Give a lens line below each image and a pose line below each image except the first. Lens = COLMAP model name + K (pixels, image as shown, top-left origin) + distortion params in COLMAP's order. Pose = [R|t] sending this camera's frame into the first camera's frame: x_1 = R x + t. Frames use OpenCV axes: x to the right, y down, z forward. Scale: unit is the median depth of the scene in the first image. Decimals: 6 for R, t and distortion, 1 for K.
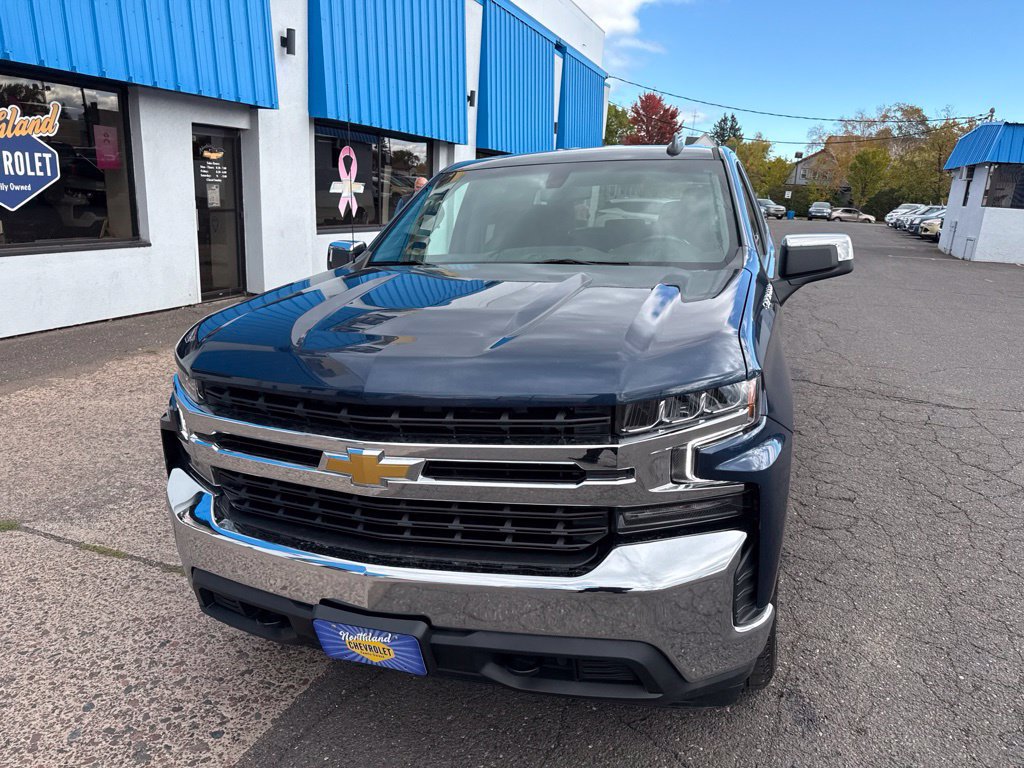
lens RADIAL K [[738.7, 0, 517.5], [0, 738.7, 392.3], [0, 0, 1]] dist [-0.000141, -0.003791]
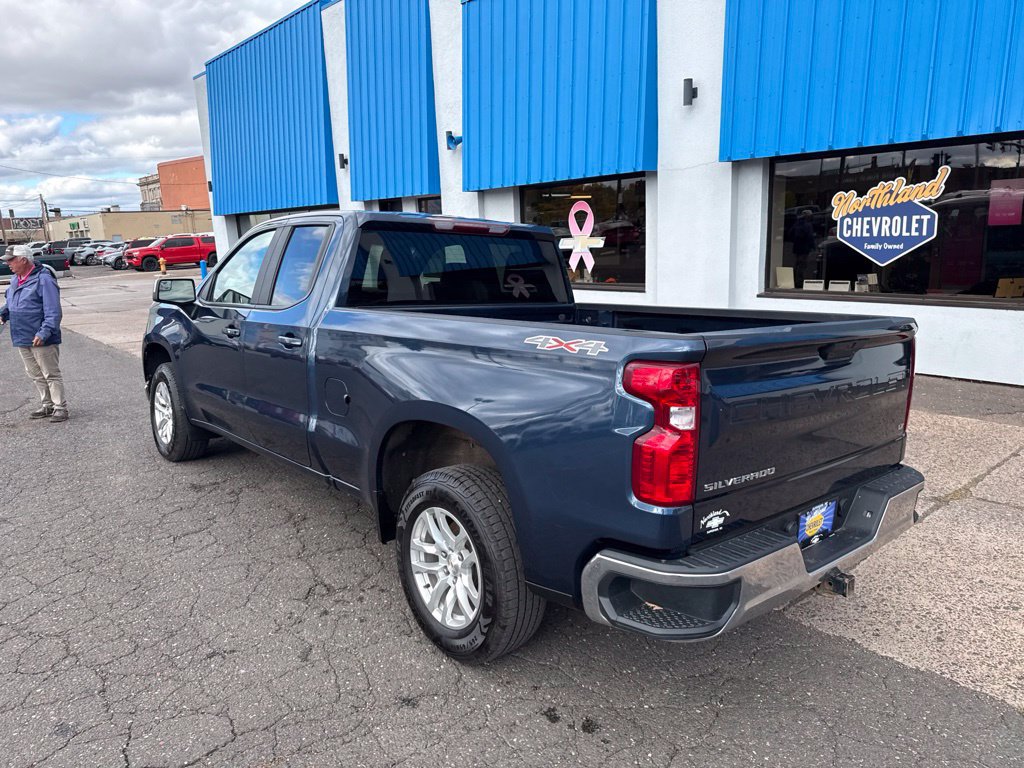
lens RADIAL K [[718.7, 0, 512.7], [0, 718.7, 379.4], [0, 0, 1]] dist [0.033483, -0.038346]
pose [[-0.507639, 0.146188, -0.849077, 0.644337], [-0.217353, 0.931894, 0.290397, -0.288804], [0.833703, 0.331966, -0.441292, 1.094474]]
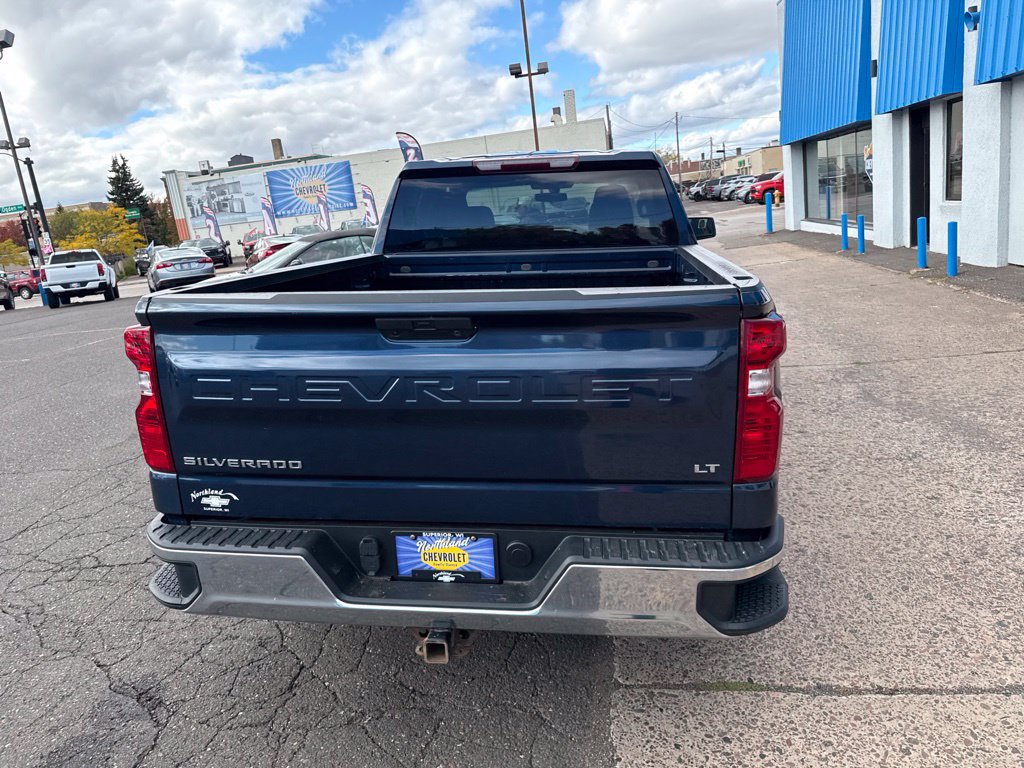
lens RADIAL K [[720.6, 0, 518.8], [0, 720.6, 375.1], [0, 0, 1]] dist [0.043399, -0.048019]
pose [[-0.981075, 0.100861, -0.165286, 0.228484], [0.013099, 0.886236, 0.463049, -0.341047], [0.193186, 0.452121, -0.870785, 1.324025]]
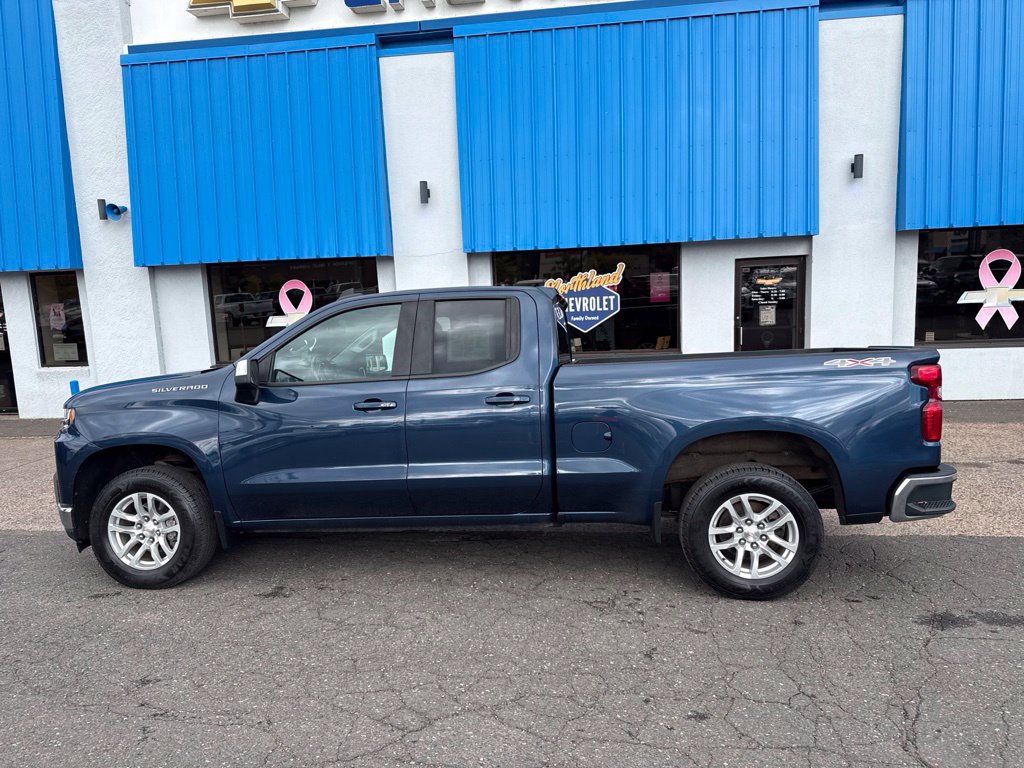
lens RADIAL K [[712.9, 0, 509.6], [0, 712.9, 398.4], [0, 0, 1]] dist [0.078297, -0.102978]
pose [[0.190581, 0.087733, -0.977743, 0.861033], [-0.212773, 0.976013, 0.046104, -0.142098], [0.958335, 0.199251, 0.204677, 0.551011]]
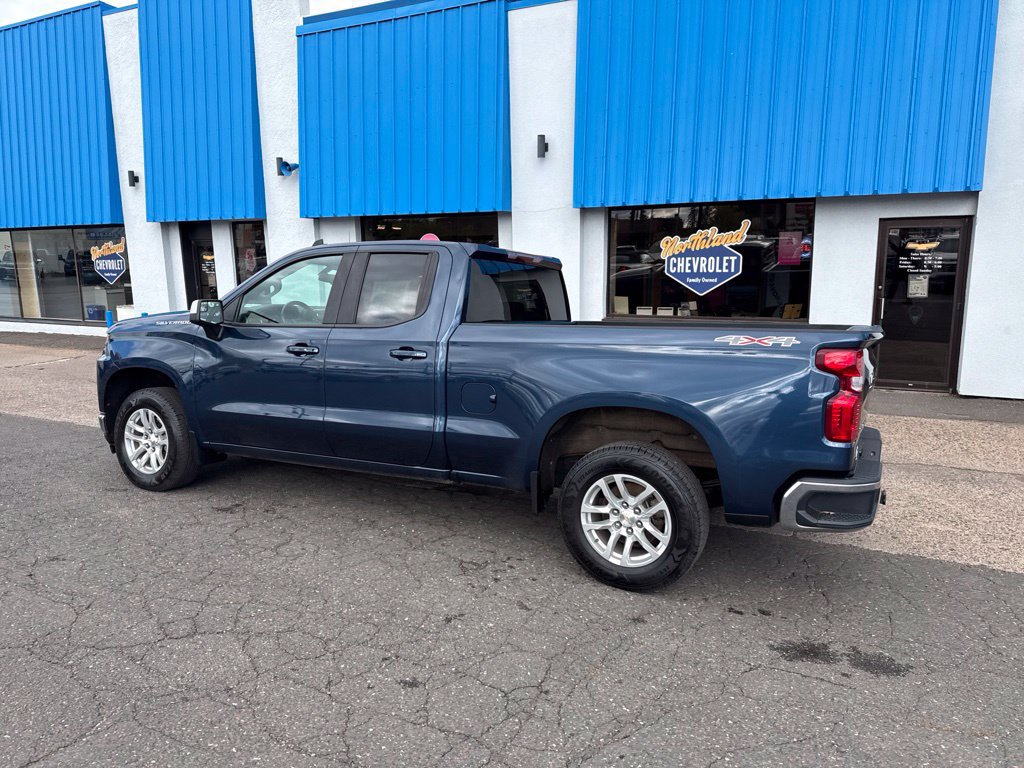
lens RADIAL K [[712.6, 0, 510.2], [0, 712.6, 384.0], [0, 0, 1]] dist [0.099778, -0.158024]
pose [[-0.147408, 0.128996, -0.980628, 0.864184], [-0.260792, 0.951304, 0.164341, -0.215677], [0.954074, 0.279965, -0.106589, 0.845011]]
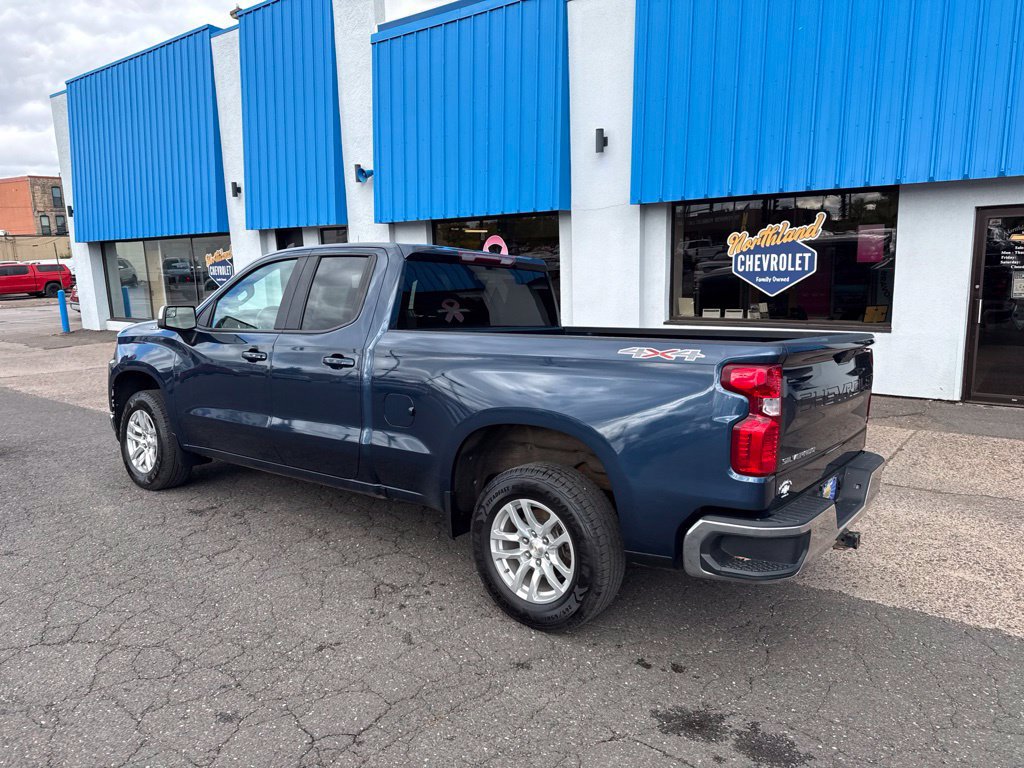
lens RADIAL K [[714.8, 0, 511.0], [0, 714.8, 385.9], [0, 0, 1]] dist [0.075854, -0.108034]
pose [[-0.328981, 0.126096, -0.935880, 0.775175], [-0.242384, 0.946569, 0.212739, -0.259812], [0.912700, 0.296829, -0.280840, 0.997695]]
